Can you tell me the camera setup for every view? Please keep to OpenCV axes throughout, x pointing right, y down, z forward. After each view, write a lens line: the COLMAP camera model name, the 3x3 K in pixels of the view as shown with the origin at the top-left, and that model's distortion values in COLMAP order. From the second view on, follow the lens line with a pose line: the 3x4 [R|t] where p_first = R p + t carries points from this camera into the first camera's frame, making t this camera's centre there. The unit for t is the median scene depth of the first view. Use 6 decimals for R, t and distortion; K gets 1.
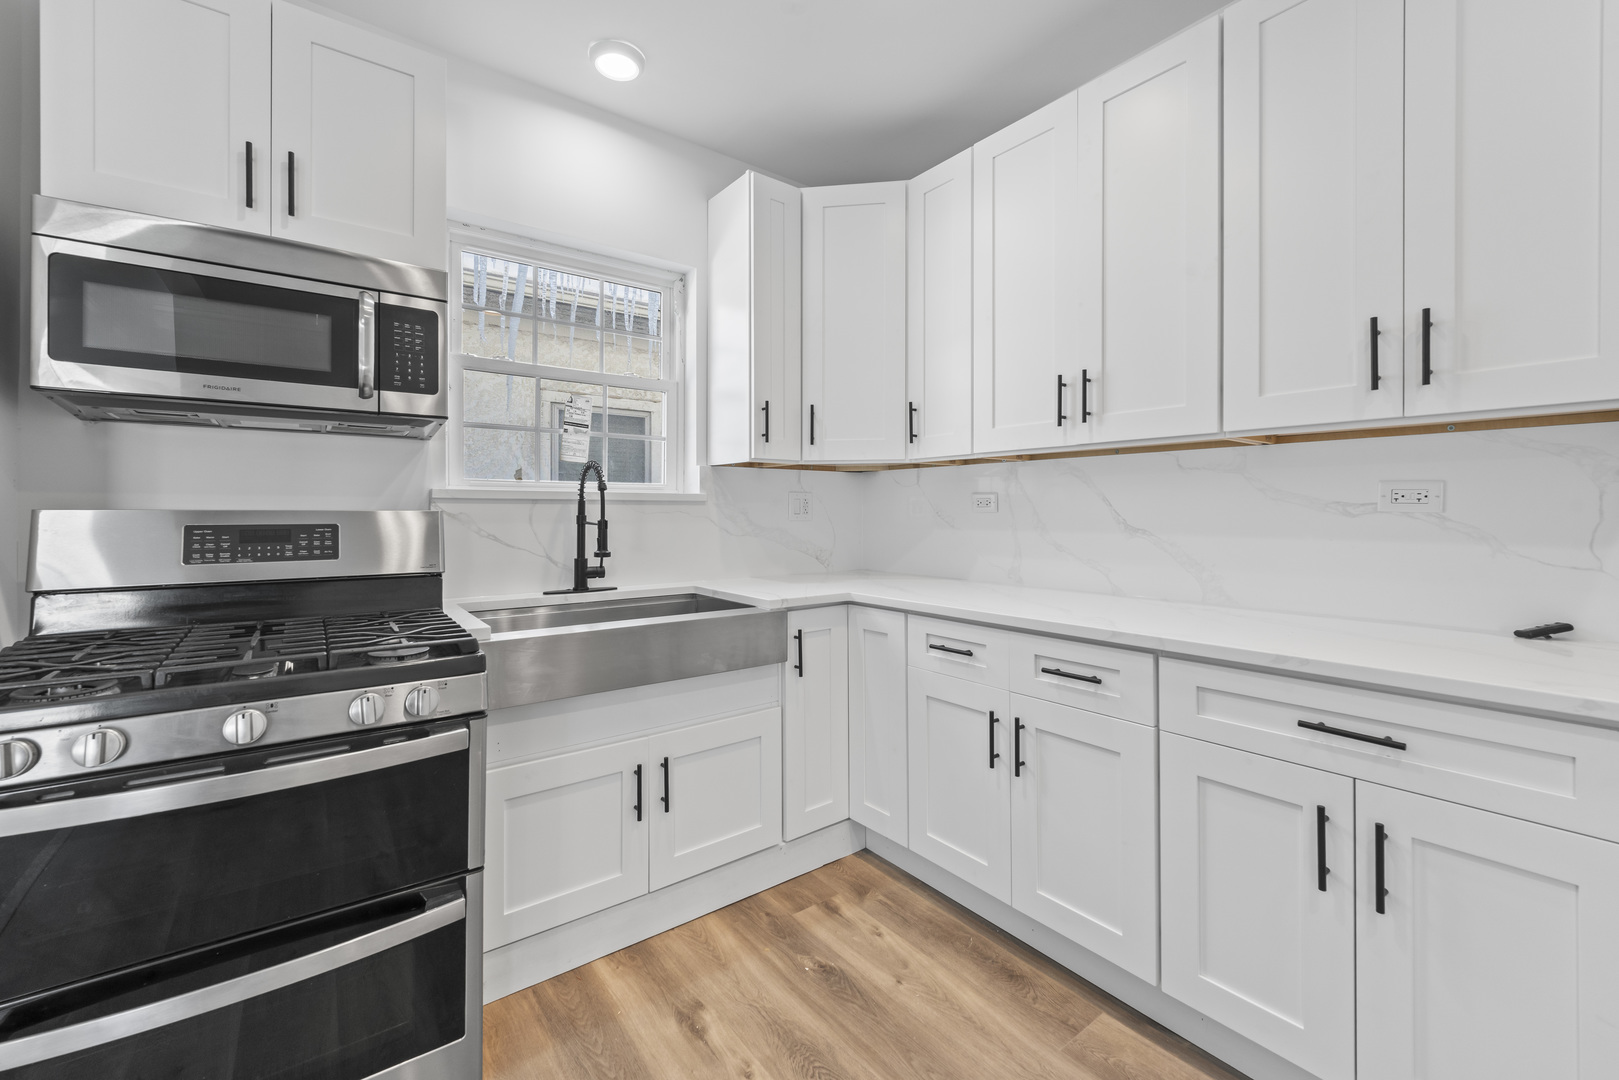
lens RADIAL K [[661.1, 0, 797.2], [0, 661.1, 510.1], [0, 0, 1]] dist [0.000486, -0.000844]
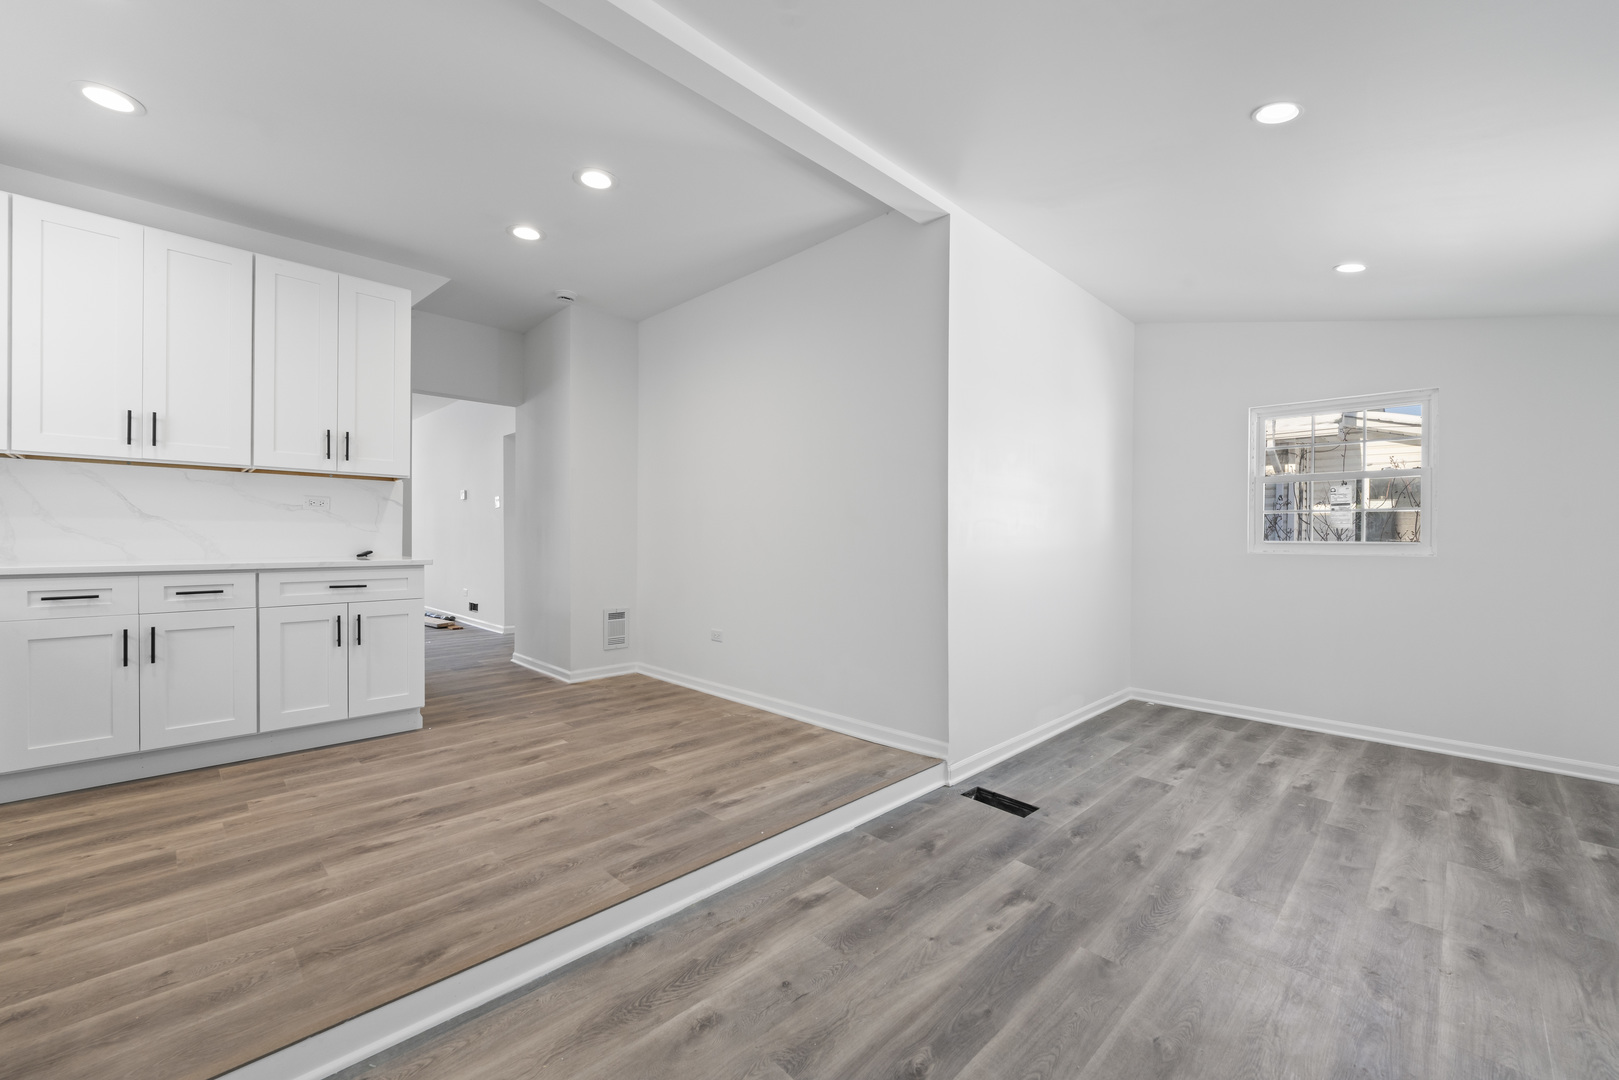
lens RADIAL K [[661.1, 0, 807.7], [0, 661.1, 543.2], [0, 0, 1]] dist [0.000486, -0.000844]
pose [[-0.137632, -0.002719, 0.990480, -1.634504], [-0.007042, 0.999974, 0.001767, 0.106056], [-0.990458, -0.006732, -0.137648, -0.391953]]
